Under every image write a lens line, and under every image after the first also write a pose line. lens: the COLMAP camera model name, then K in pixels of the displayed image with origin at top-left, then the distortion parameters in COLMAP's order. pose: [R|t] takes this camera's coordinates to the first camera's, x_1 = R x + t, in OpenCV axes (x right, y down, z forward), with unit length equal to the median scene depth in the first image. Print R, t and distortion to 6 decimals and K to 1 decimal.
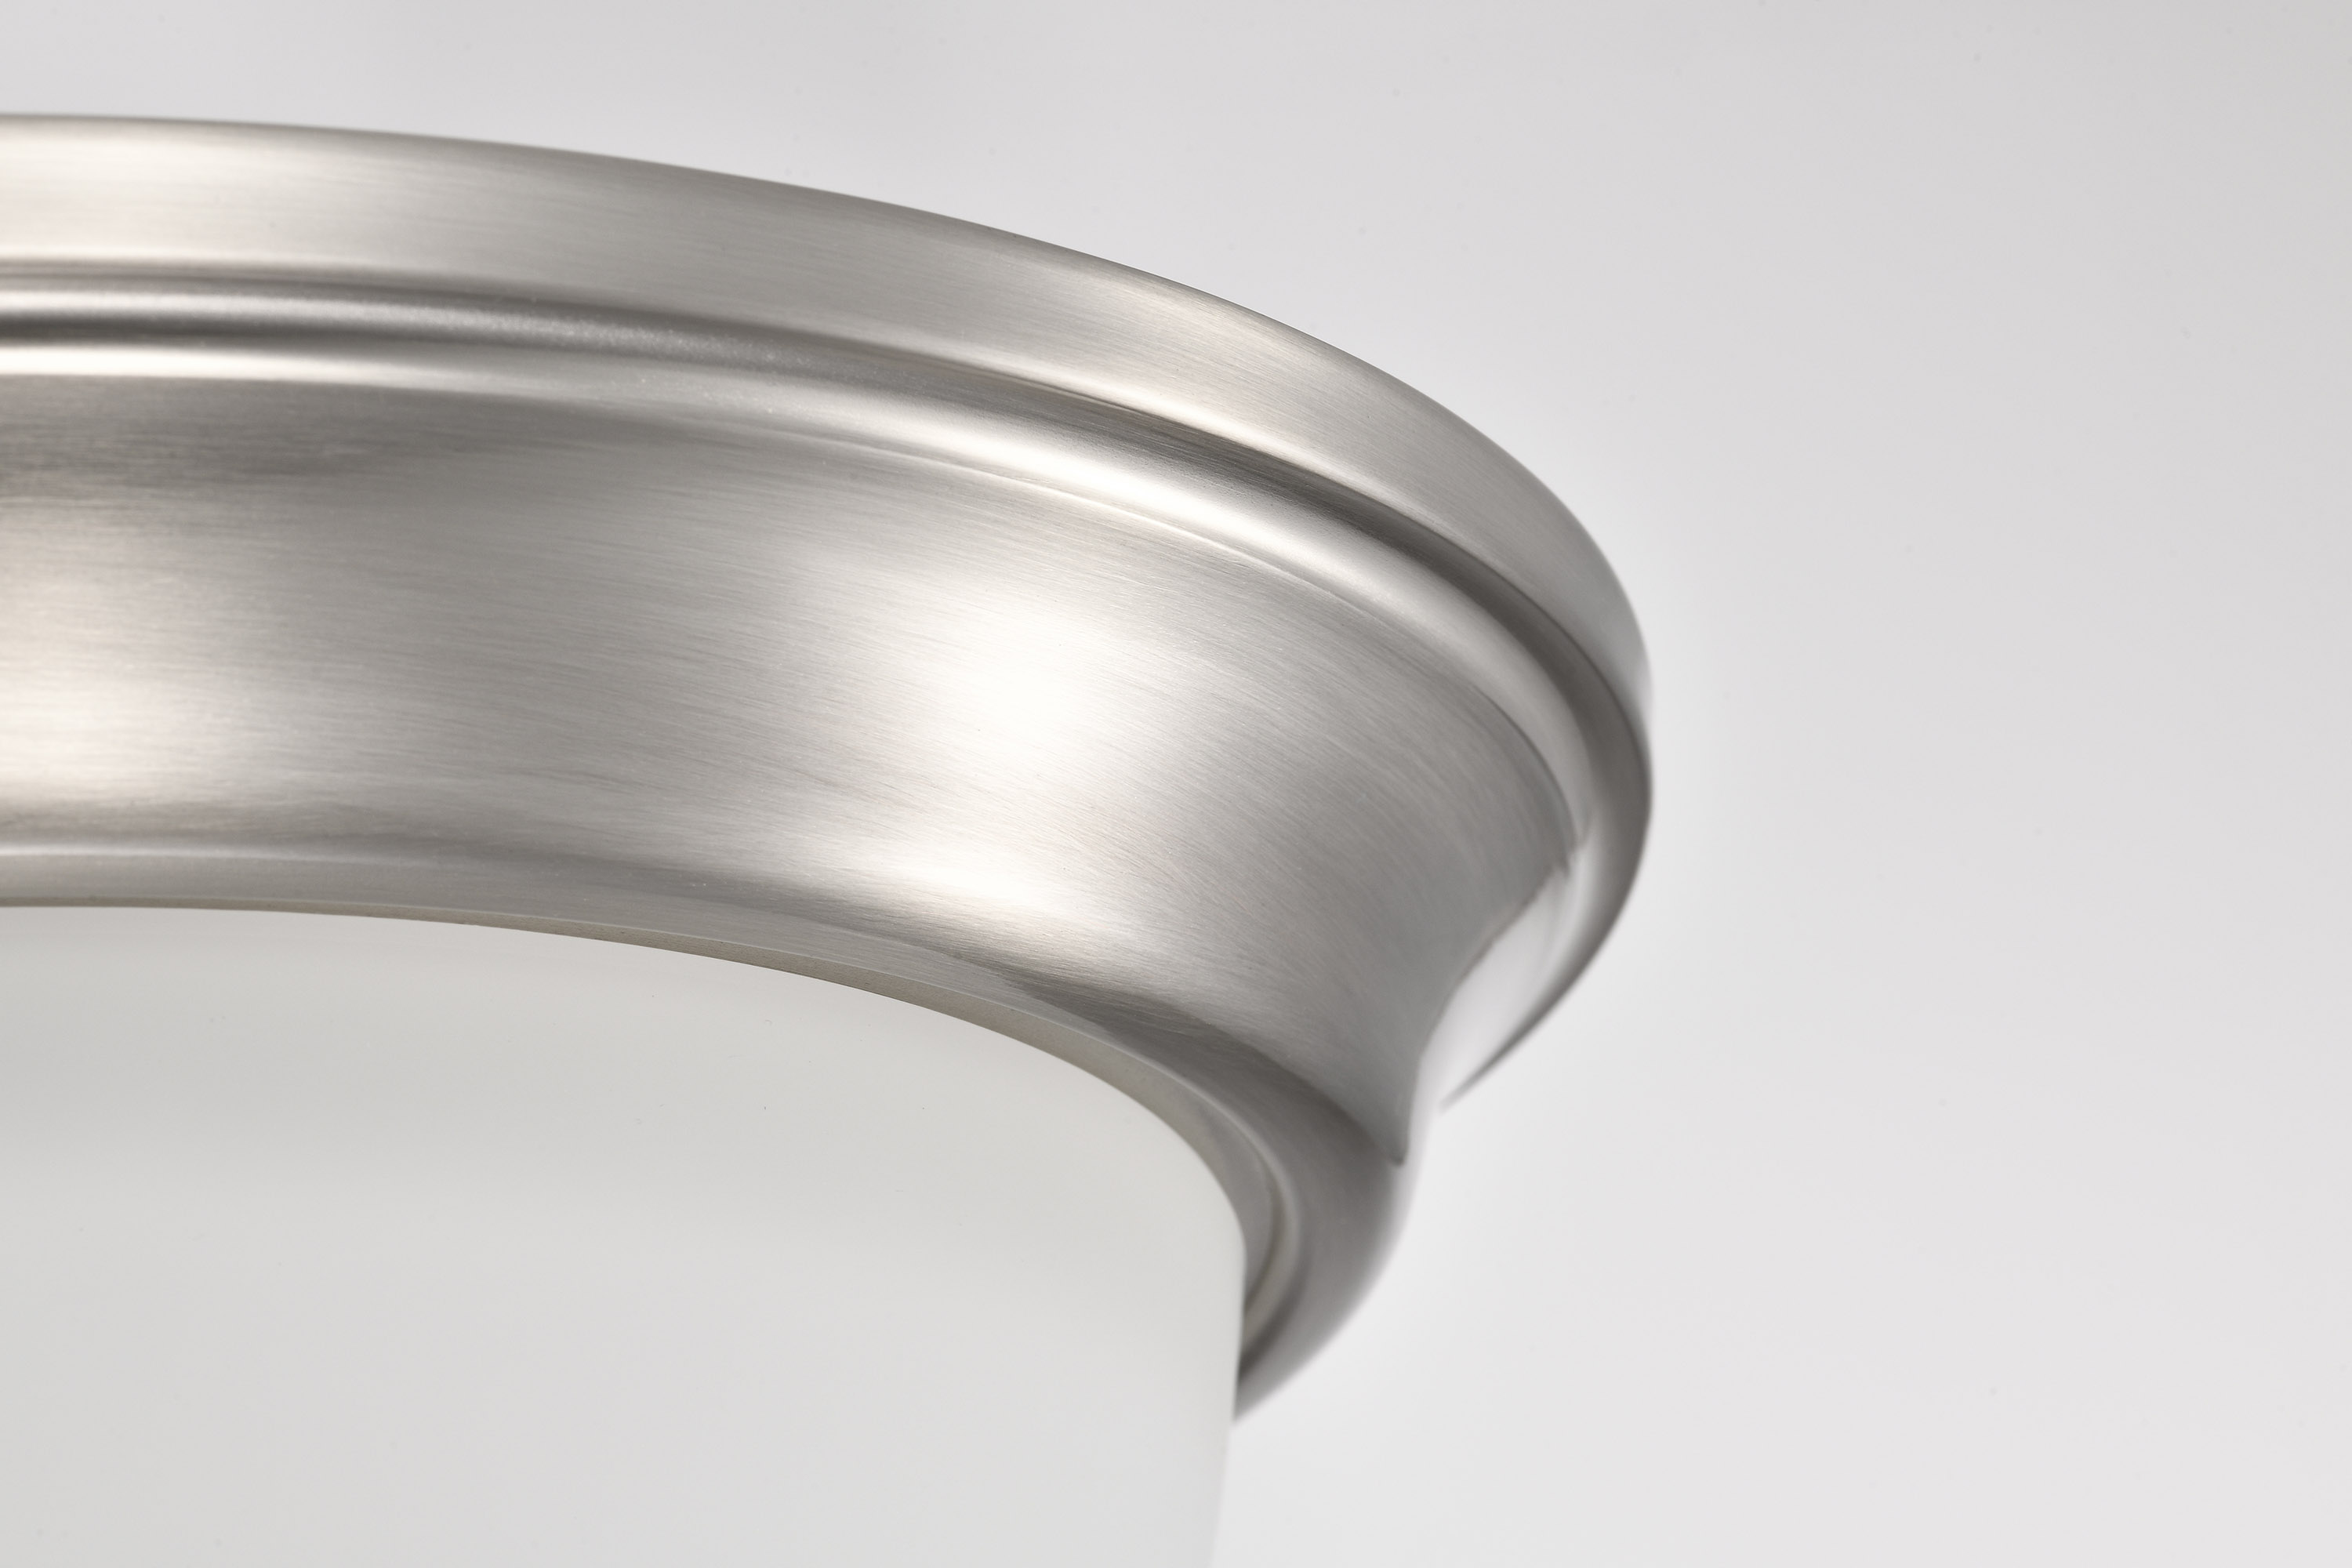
lens RADIAL K [[7124.5, 0, 1176.0], [0, 7124.5, 784.0], [0, 0, 1]] dist [-0.149726, -1.631854]
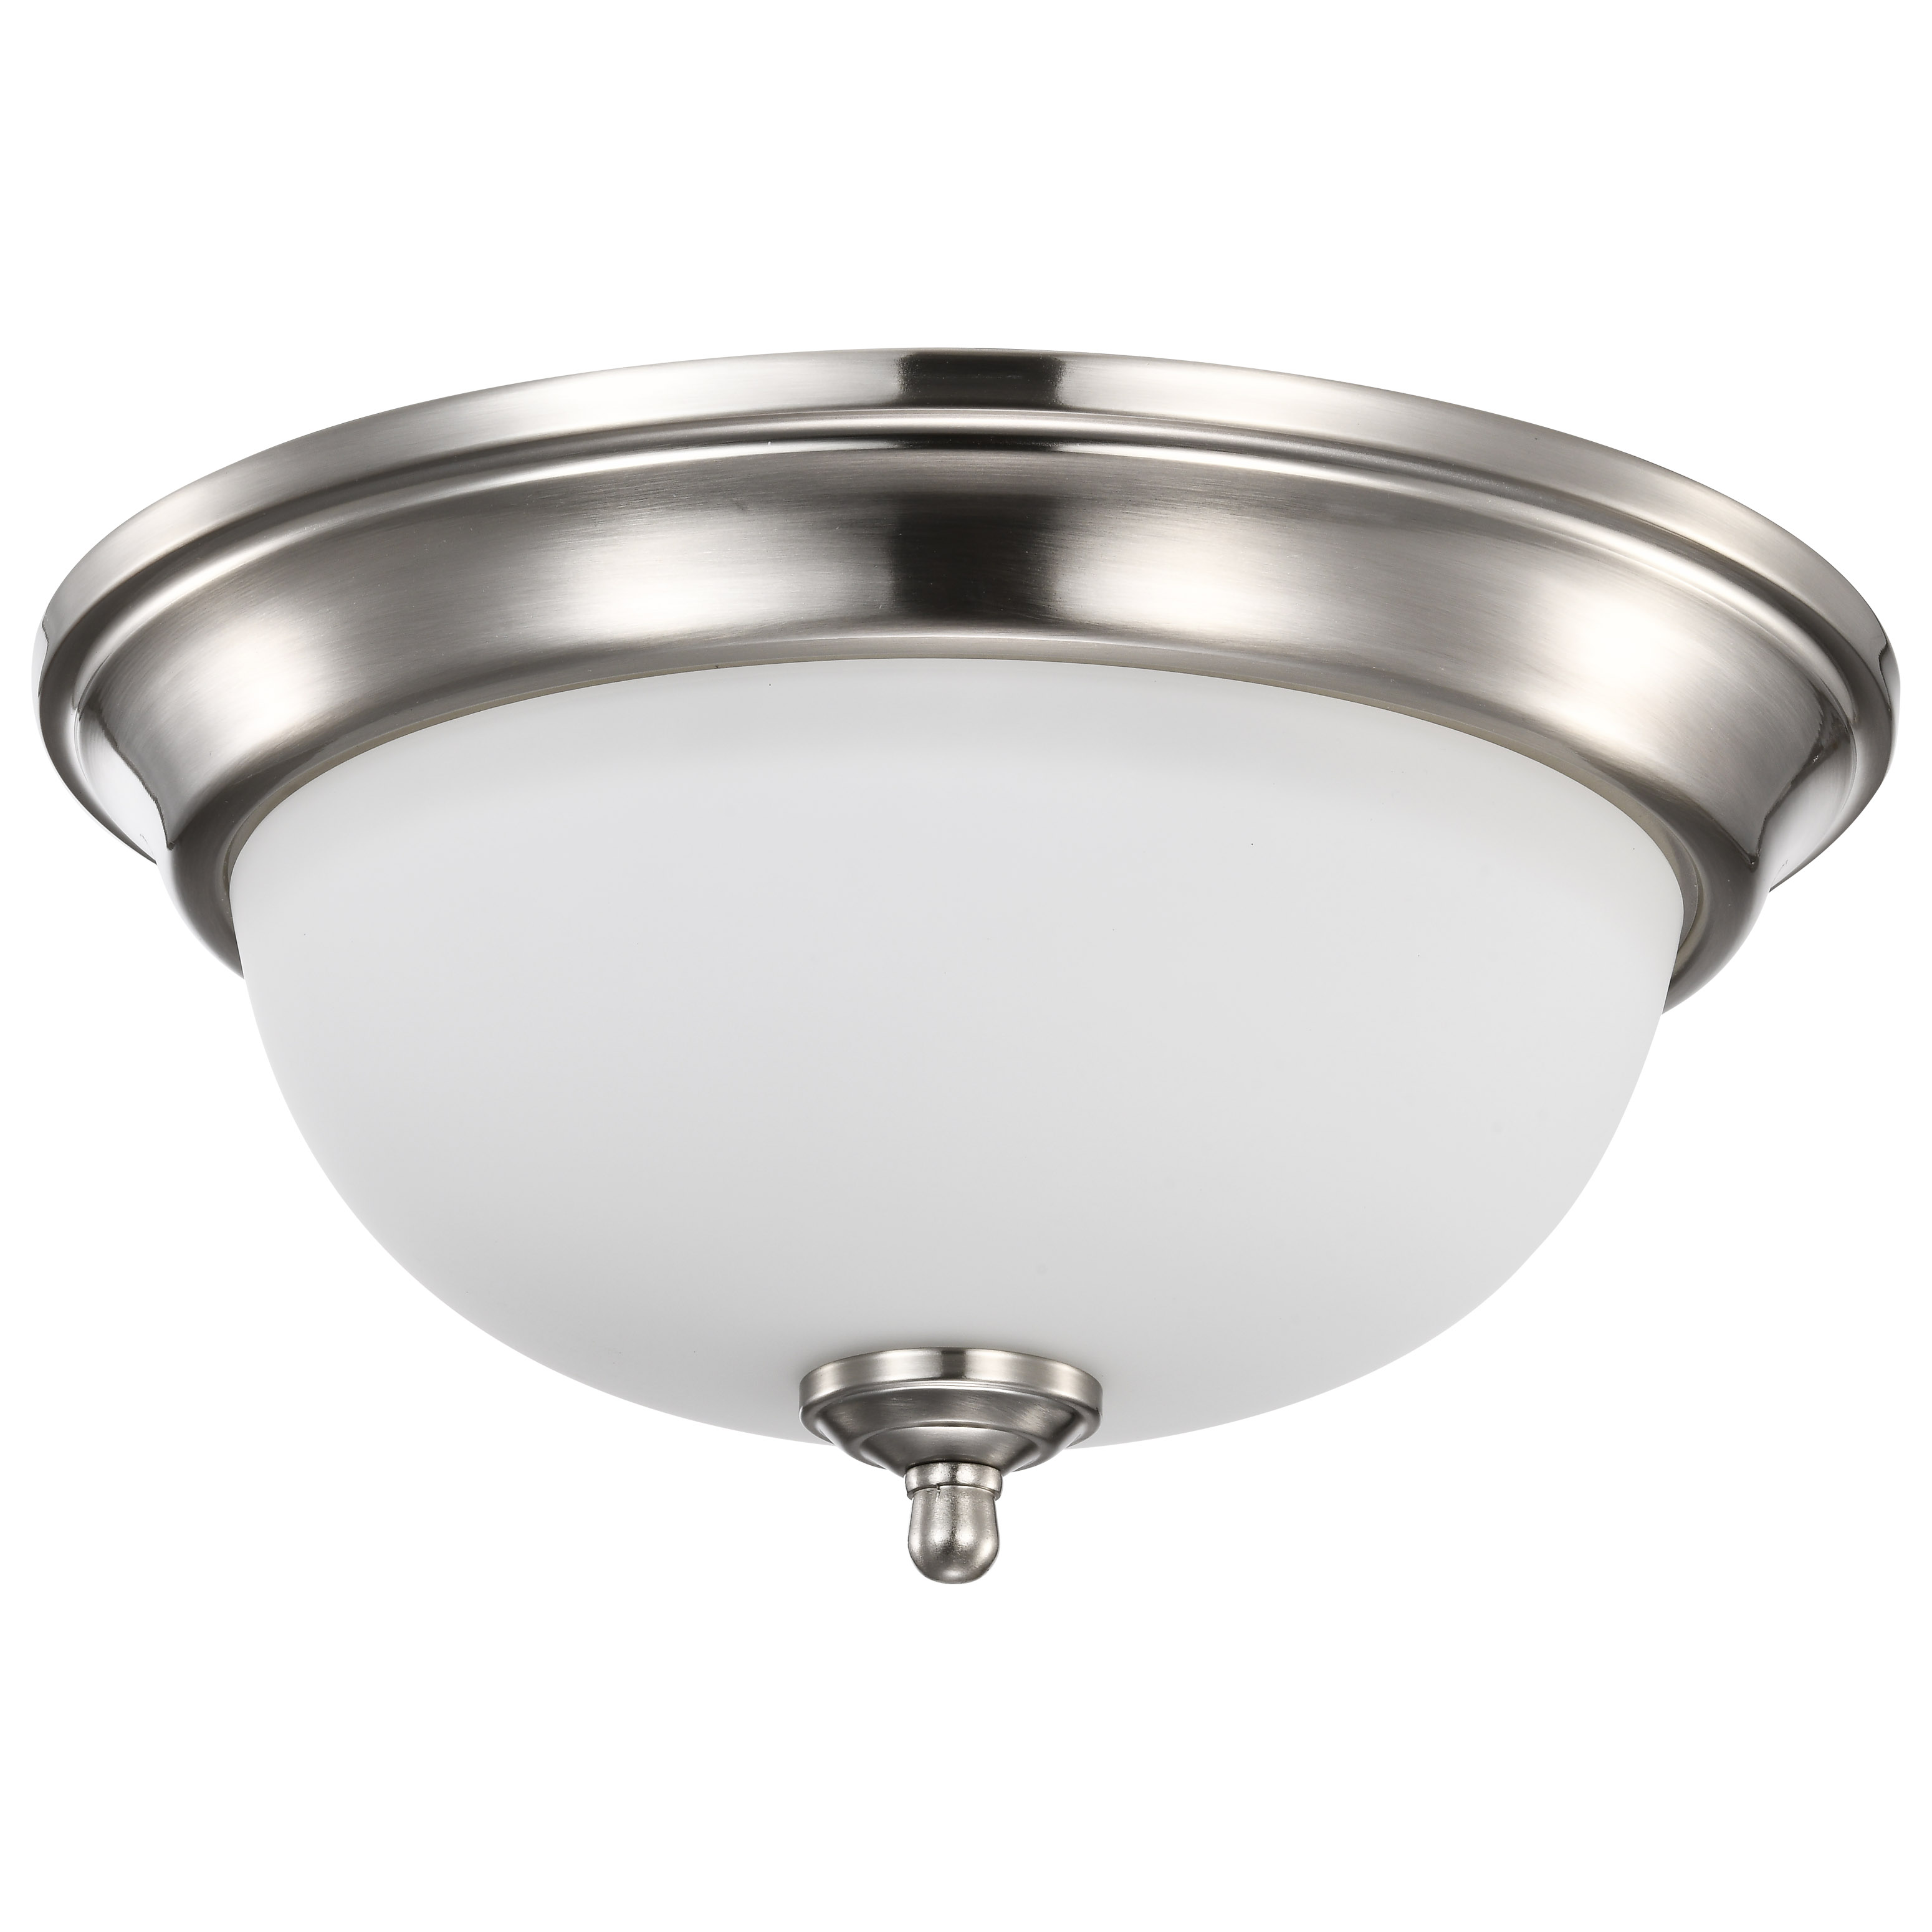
lens RADIAL K [[6737.4, 0, 966.0], [0, 6737.4, 966.0], [0, 0, 1]] dist [0.175748, 2.041454]
pose [[0.986081, 0.129525, -0.104245, 0.012504], [-0.127864, 0.991537, 0.022492, 0.074409], [0.106276, -0.008850, 0.994297, -1.360056]]
